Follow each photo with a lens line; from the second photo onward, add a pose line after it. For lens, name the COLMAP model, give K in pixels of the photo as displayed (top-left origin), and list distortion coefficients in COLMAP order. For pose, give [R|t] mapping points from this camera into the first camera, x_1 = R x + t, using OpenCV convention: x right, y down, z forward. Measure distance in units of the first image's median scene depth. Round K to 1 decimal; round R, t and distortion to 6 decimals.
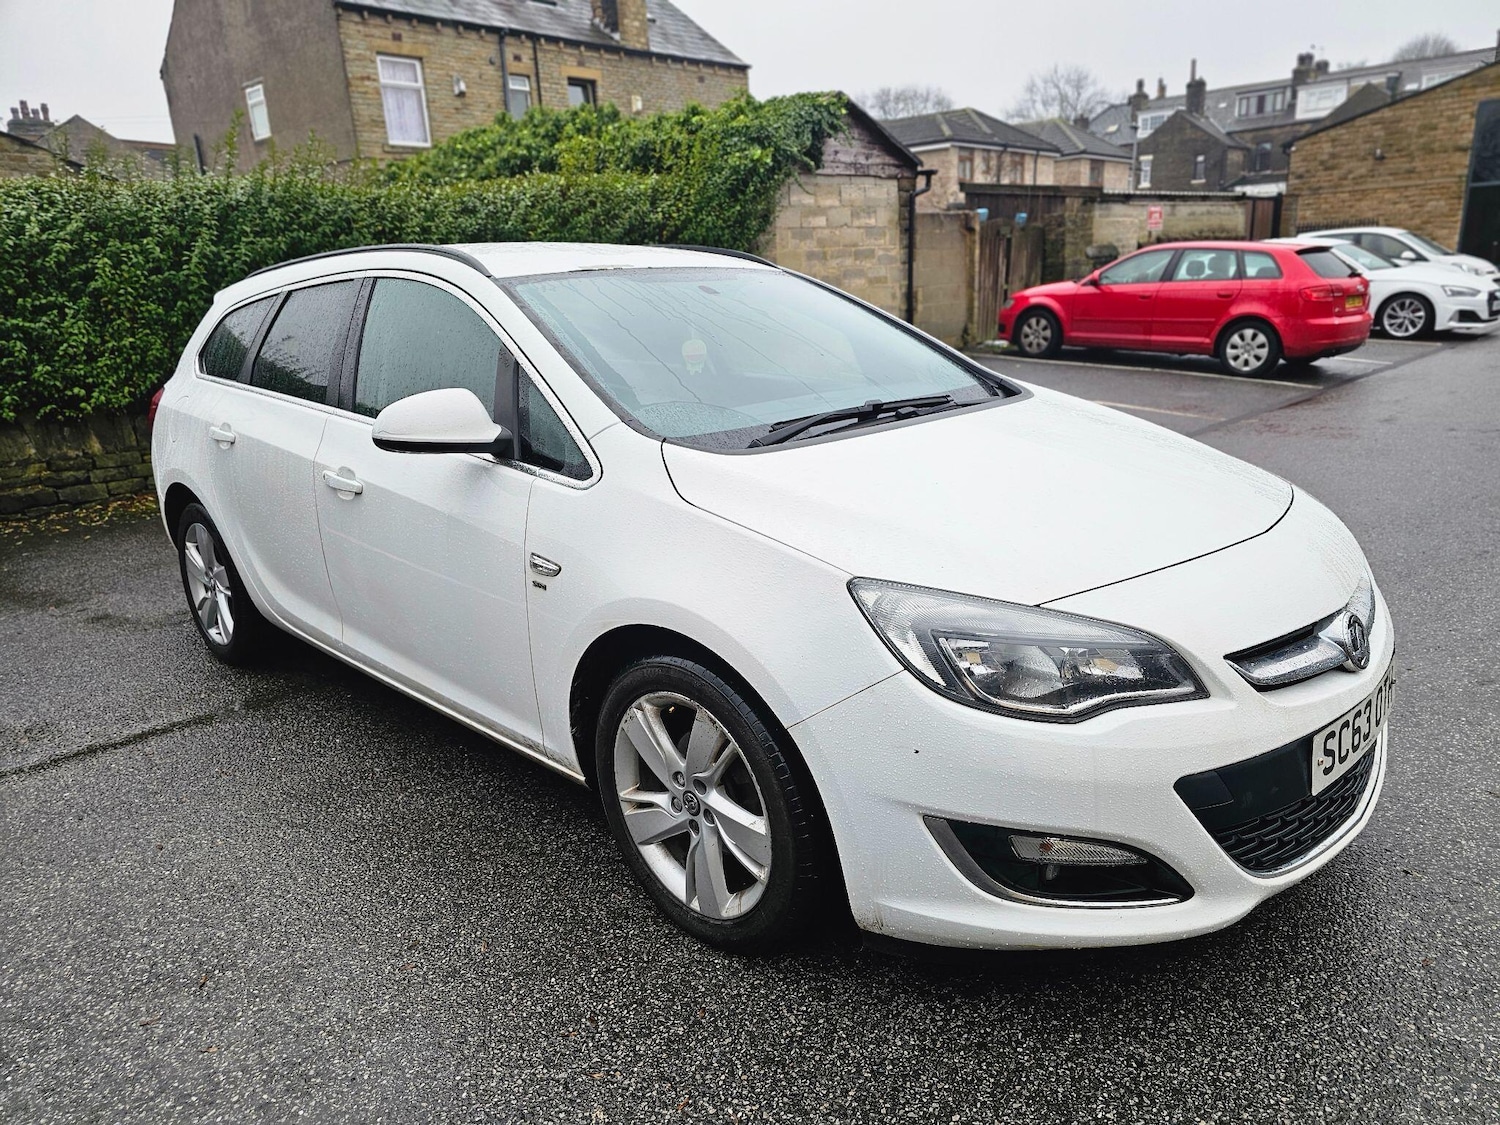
lens RADIAL K [[1014.4, 0, 762.4], [0, 1014.4, 564.9], [0, 0, 1]] dist [0.048546, -0.026538]
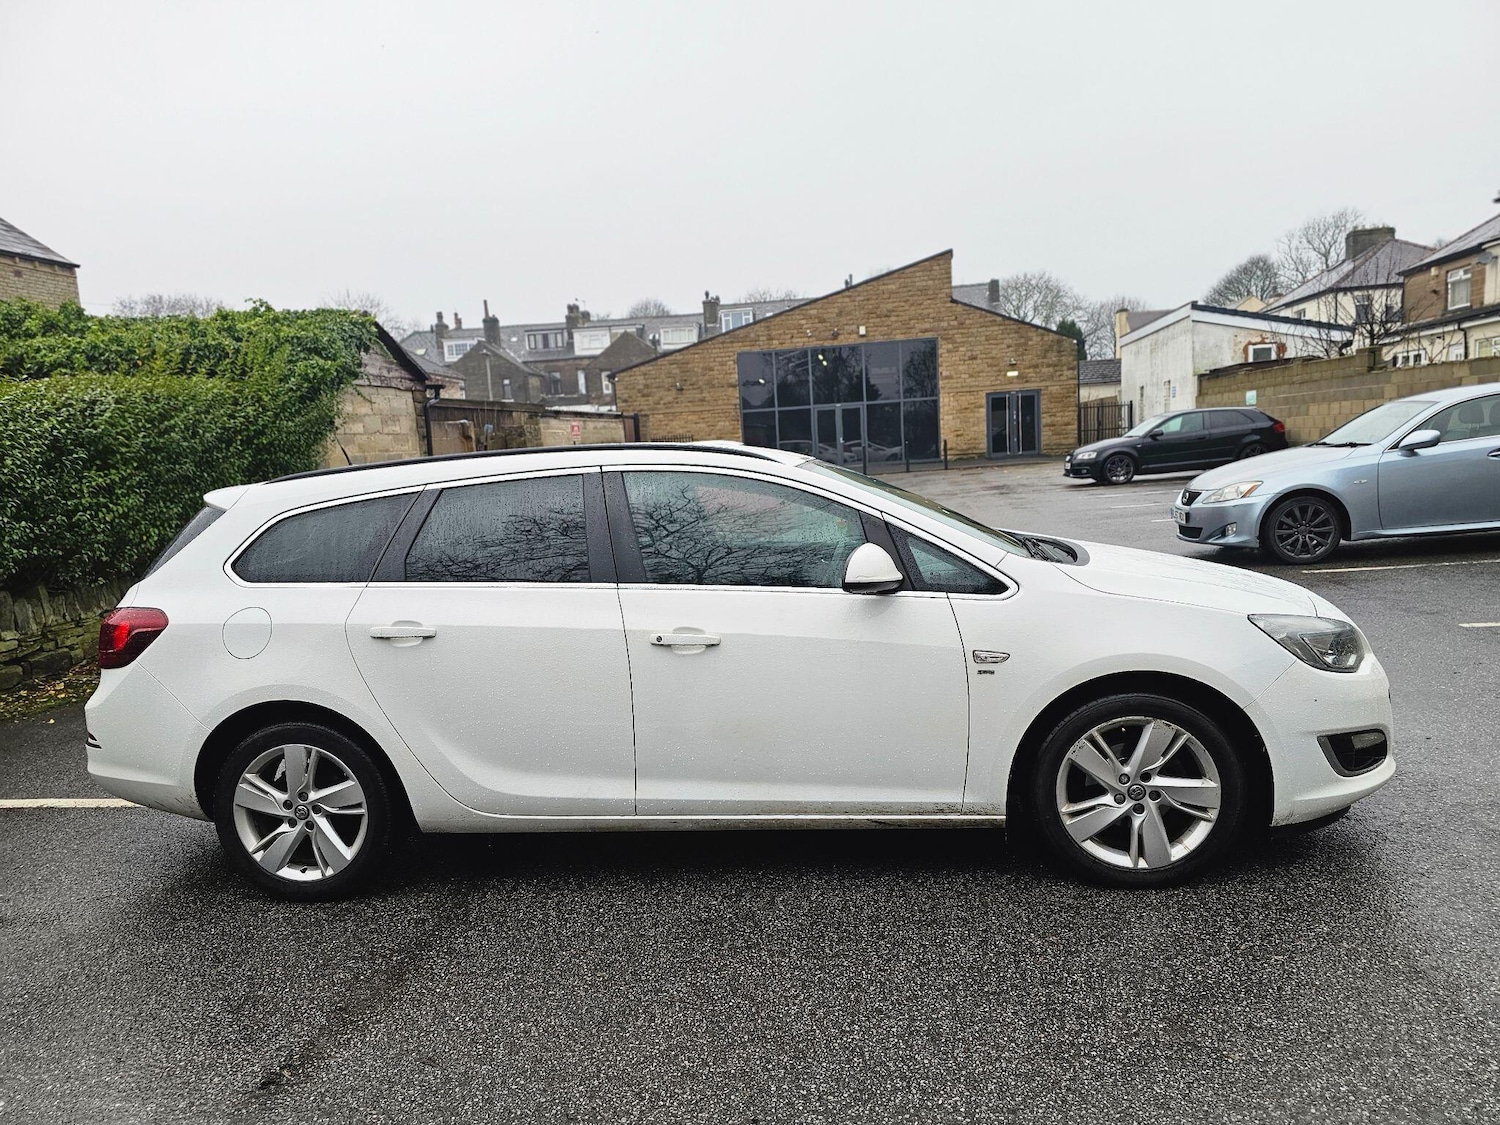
lens RADIAL K [[1006.0, 0, 732.8], [0, 1006.0, 564.1], [0, 0, 1]] dist [0.065707, -0.057885]
pose [[0.810154, -0.068976, 0.582145, -0.094654], [0.180364, 0.974211, -0.135578, 0.000033], [-0.557780, 0.214837, 0.801702, 0.003519]]
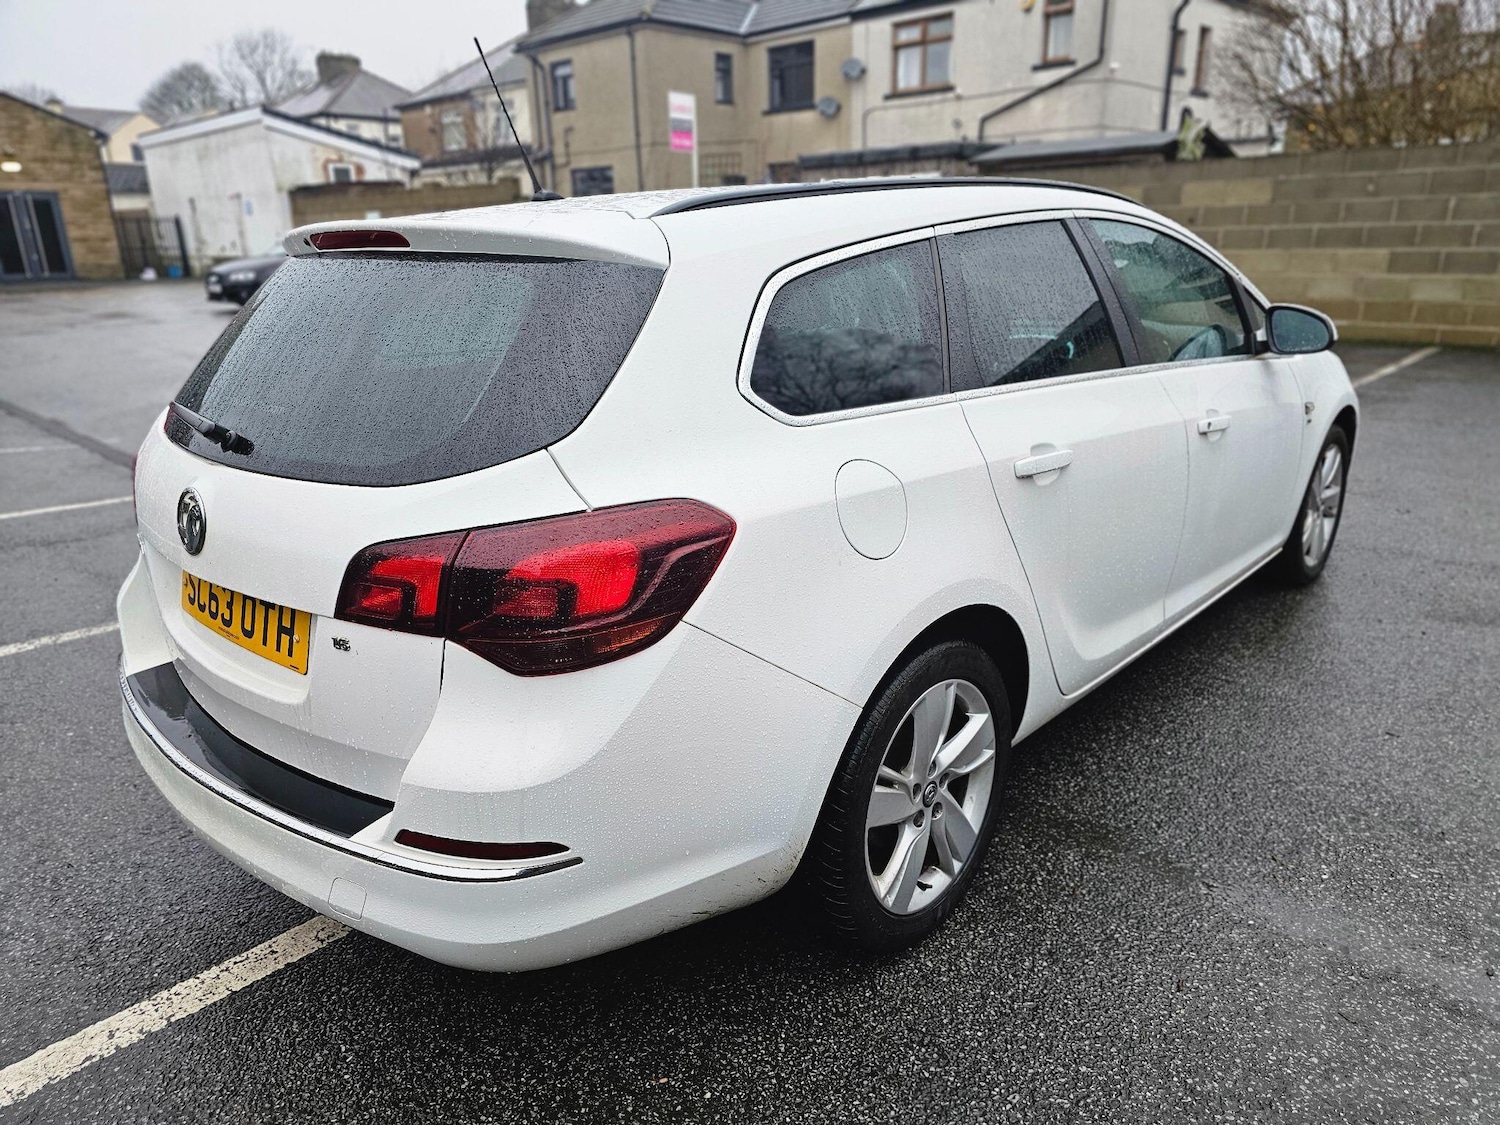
lens RADIAL K [[1016.5, 0, 750.6], [0, 1016.5, 569.7], [0, 0, 1]] dist [0.043375, -0.022660]
pose [[-0.023233, -0.267040, 0.963405, -0.129831], [0.294642, 0.919034, 0.261846, -0.031755], [-0.955325, 0.289943, 0.057329, 0.130695]]
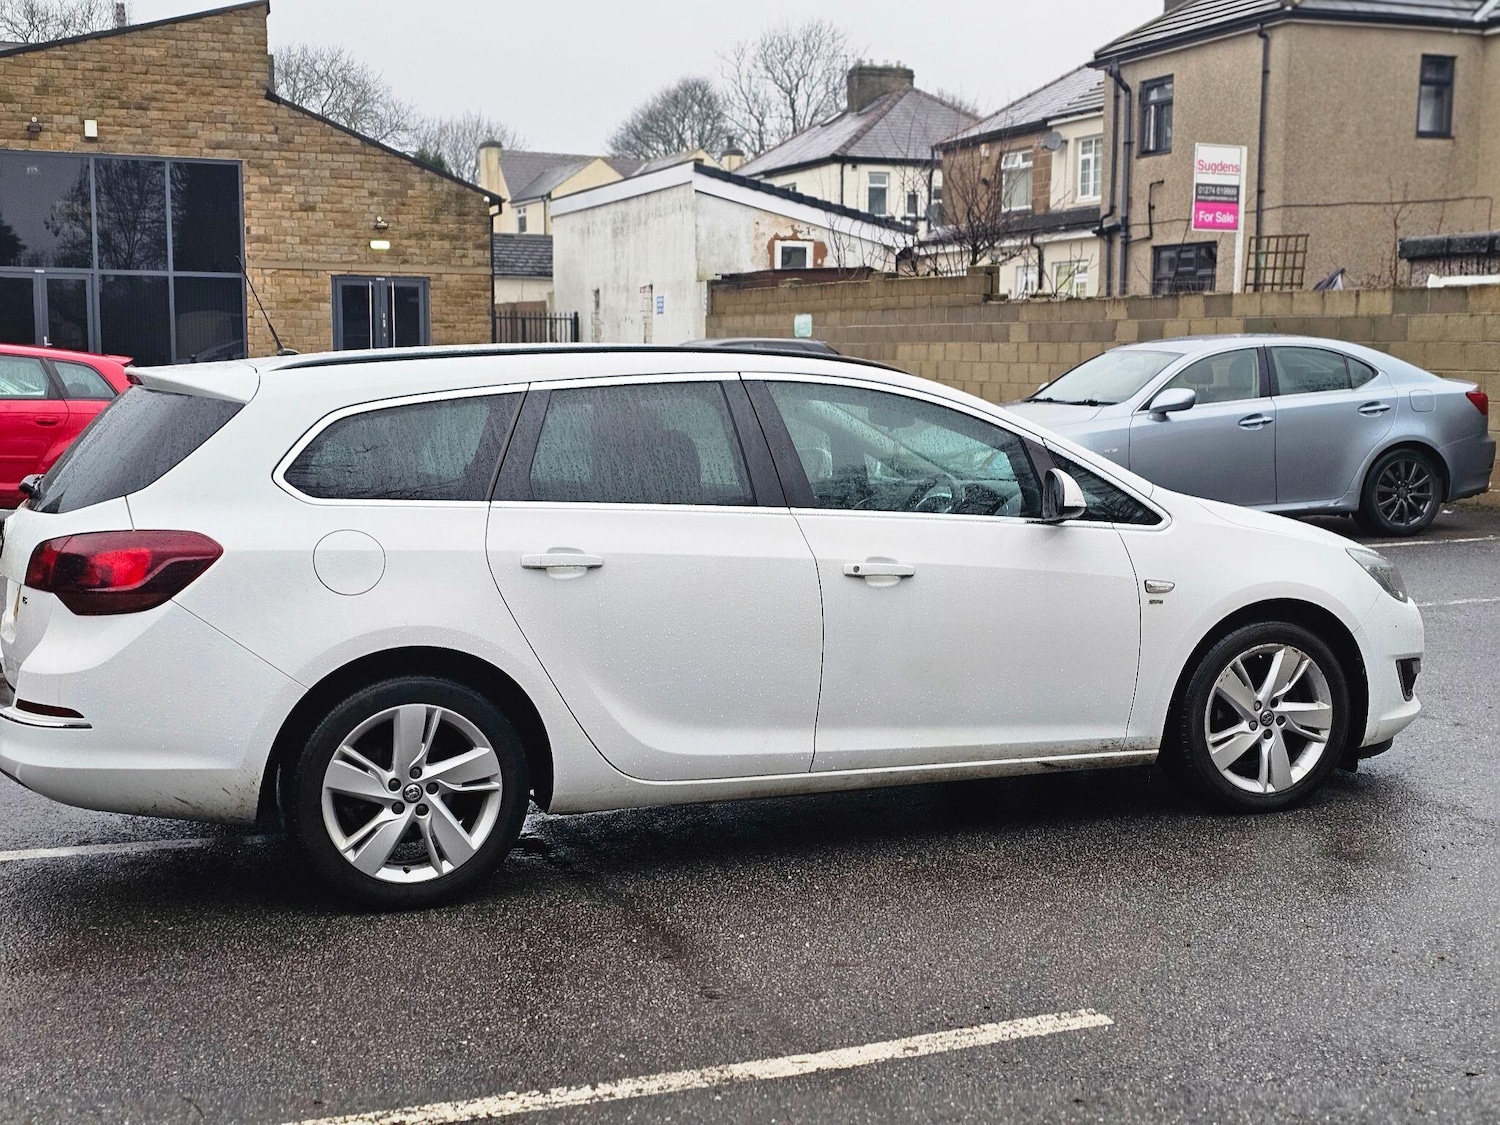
lens RADIAL K [[2016.5, 0, 737.3], [0, 2016.5, 563.0], [0, 0, 1]] dist [0.167015, -0.345349]
pose [[0.413508, -0.046245, 0.909325, -0.217530], [0.222100, 0.973664, -0.051481, -0.001219], [-0.882997, 0.223248, 0.412889, 0.025074]]
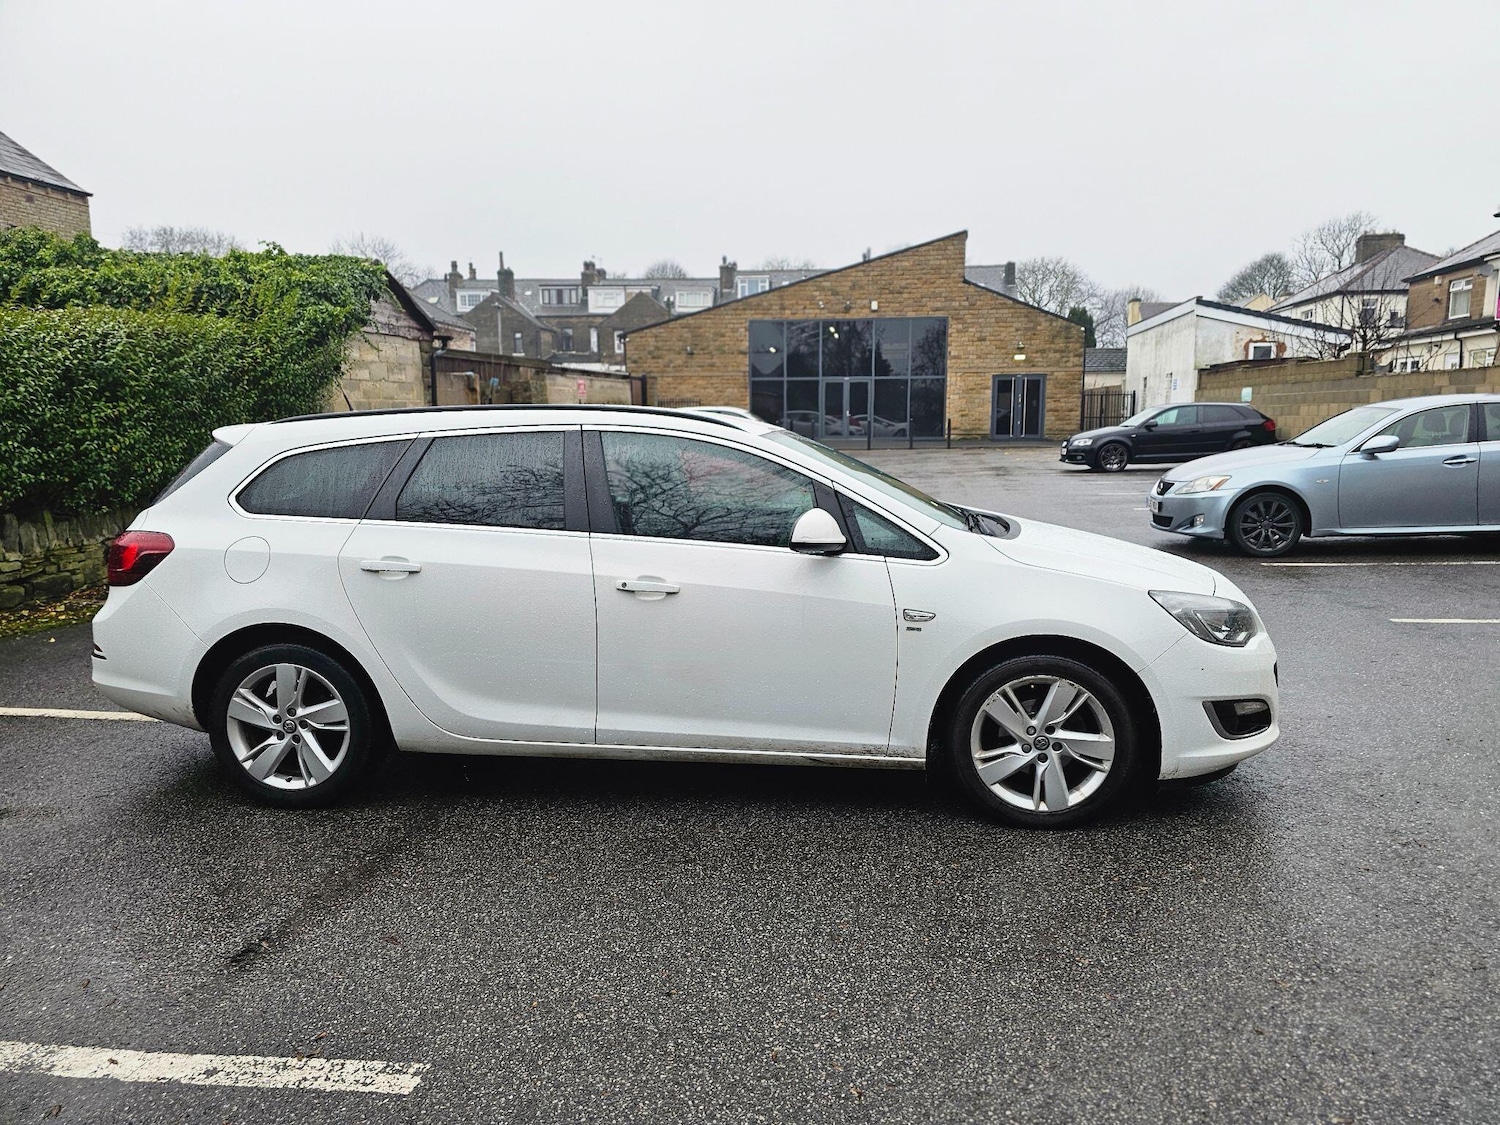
lens RADIAL K [[1010.4, 0, 754.2], [0, 1010.4, 540.9], [0, 0, 1]] dist [0.064555, -0.061592]
pose [[0.802978, -0.030019, 0.595252, -0.097359], [0.128952, 0.983825, -0.124338, 0.003454], [-0.581891, 0.176600, 0.793861, -0.008303]]
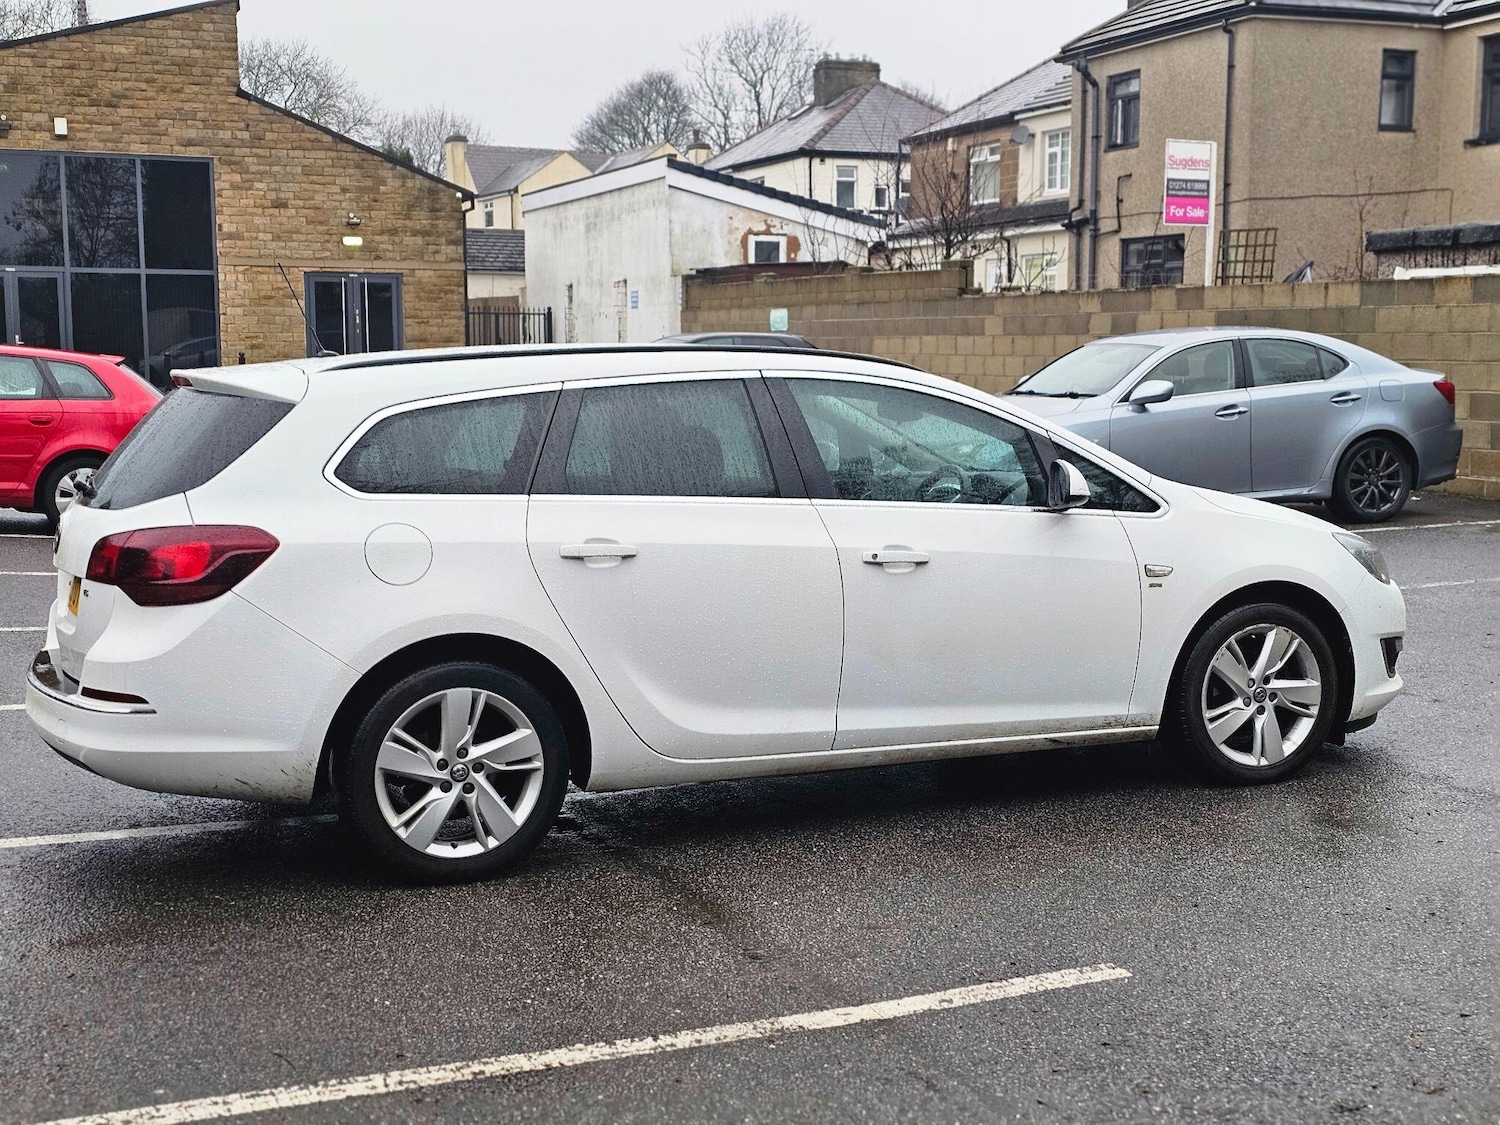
lens RADIAL K [[2018.9, 0, 750.0], [0, 2018.9, 562.5], [0, 0, 1]] dist [0.171038, -0.367957]
pose [[0.391882, -0.052808, 0.918499, -0.229030], [0.232156, 0.971720, -0.043182, -0.001592], [-0.890243, 0.230157, 0.393059, 0.026131]]
